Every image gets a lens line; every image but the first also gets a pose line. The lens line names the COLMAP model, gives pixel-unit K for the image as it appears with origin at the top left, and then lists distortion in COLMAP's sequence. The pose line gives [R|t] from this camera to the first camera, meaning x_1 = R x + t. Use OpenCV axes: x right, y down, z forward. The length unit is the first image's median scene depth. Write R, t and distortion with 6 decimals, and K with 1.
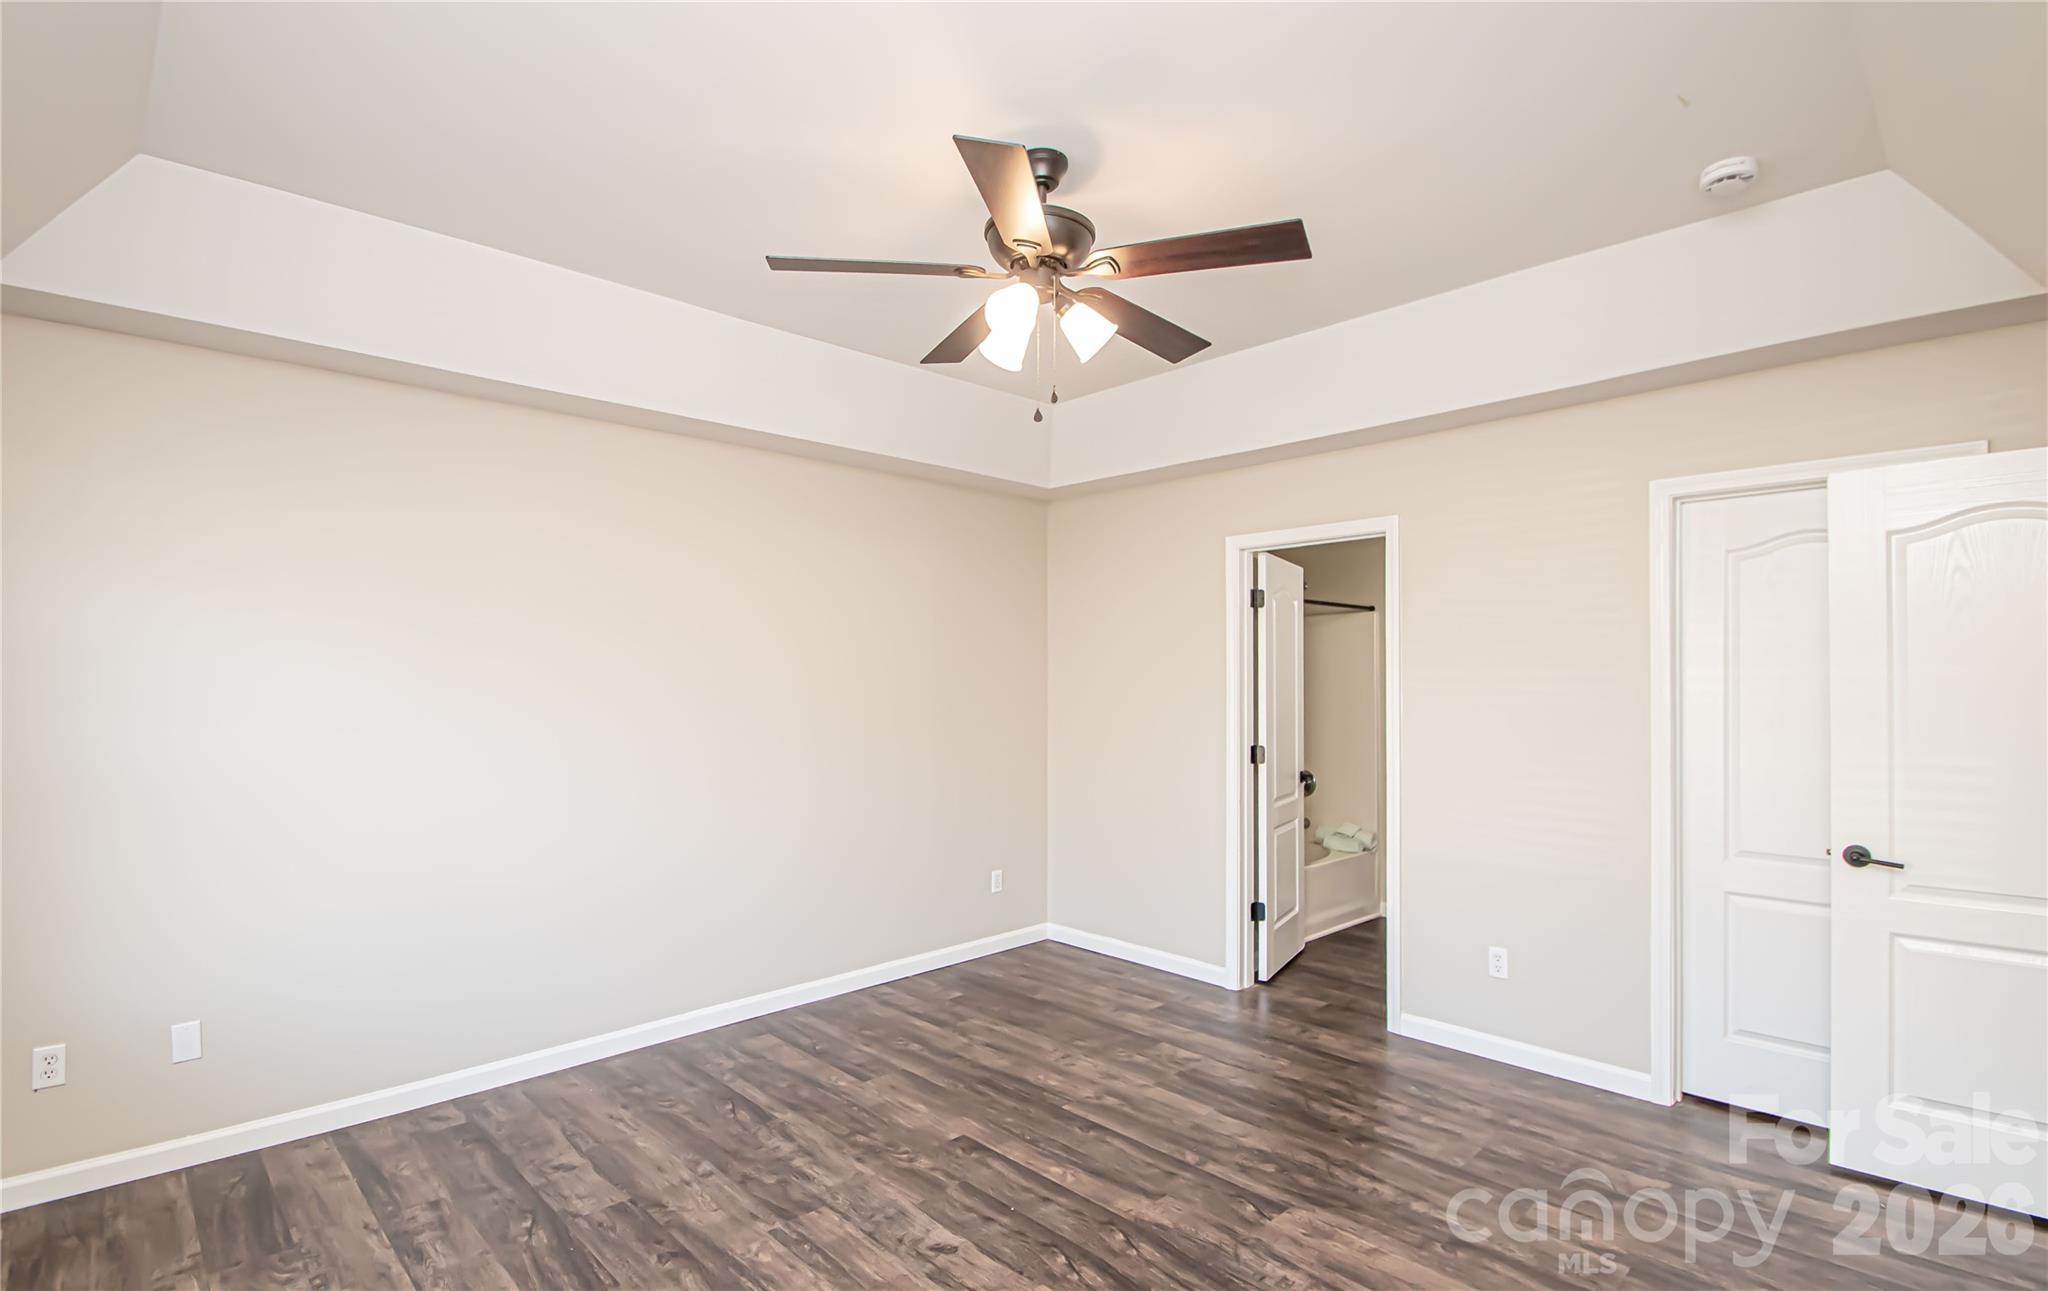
lens RADIAL K [[981.6, 0, 1028.3], [0, 981.6, 680.3], [0, 0, 1]] dist [-0.001207, -0.002456]
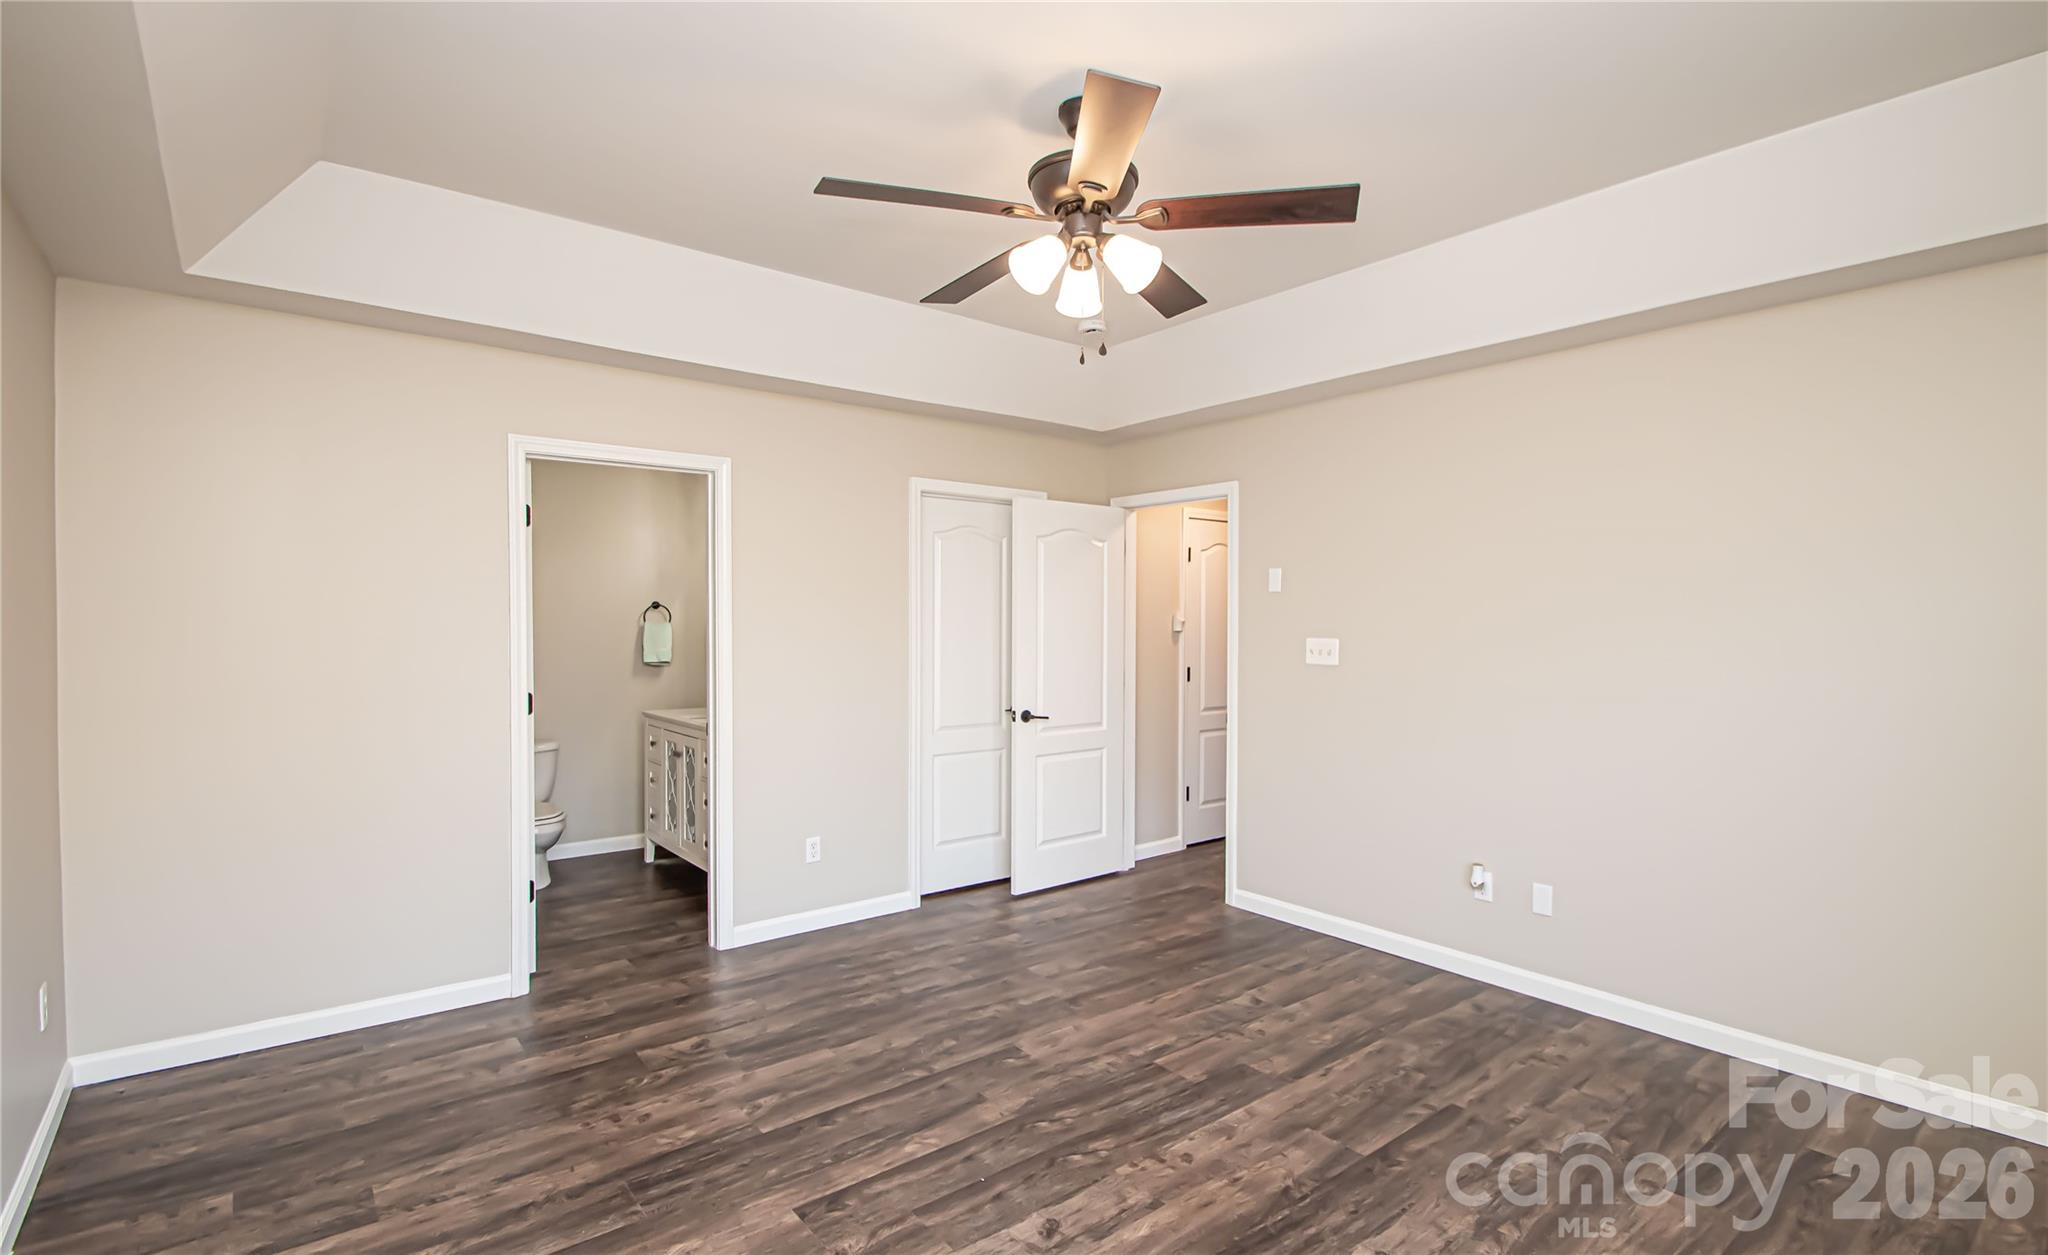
lens RADIAL K [[958.7, 0, 1012.4], [0, 958.7, 625.5], [0, 0, 1]] dist [-0.003174, -0.002288]
pose [[0.086350, -0.003520, 0.996259, -0.802859], [-0.005768, 0.999975, 0.004033, 0.007817], [-0.996248, -0.006095, 0.086328, 0.784912]]
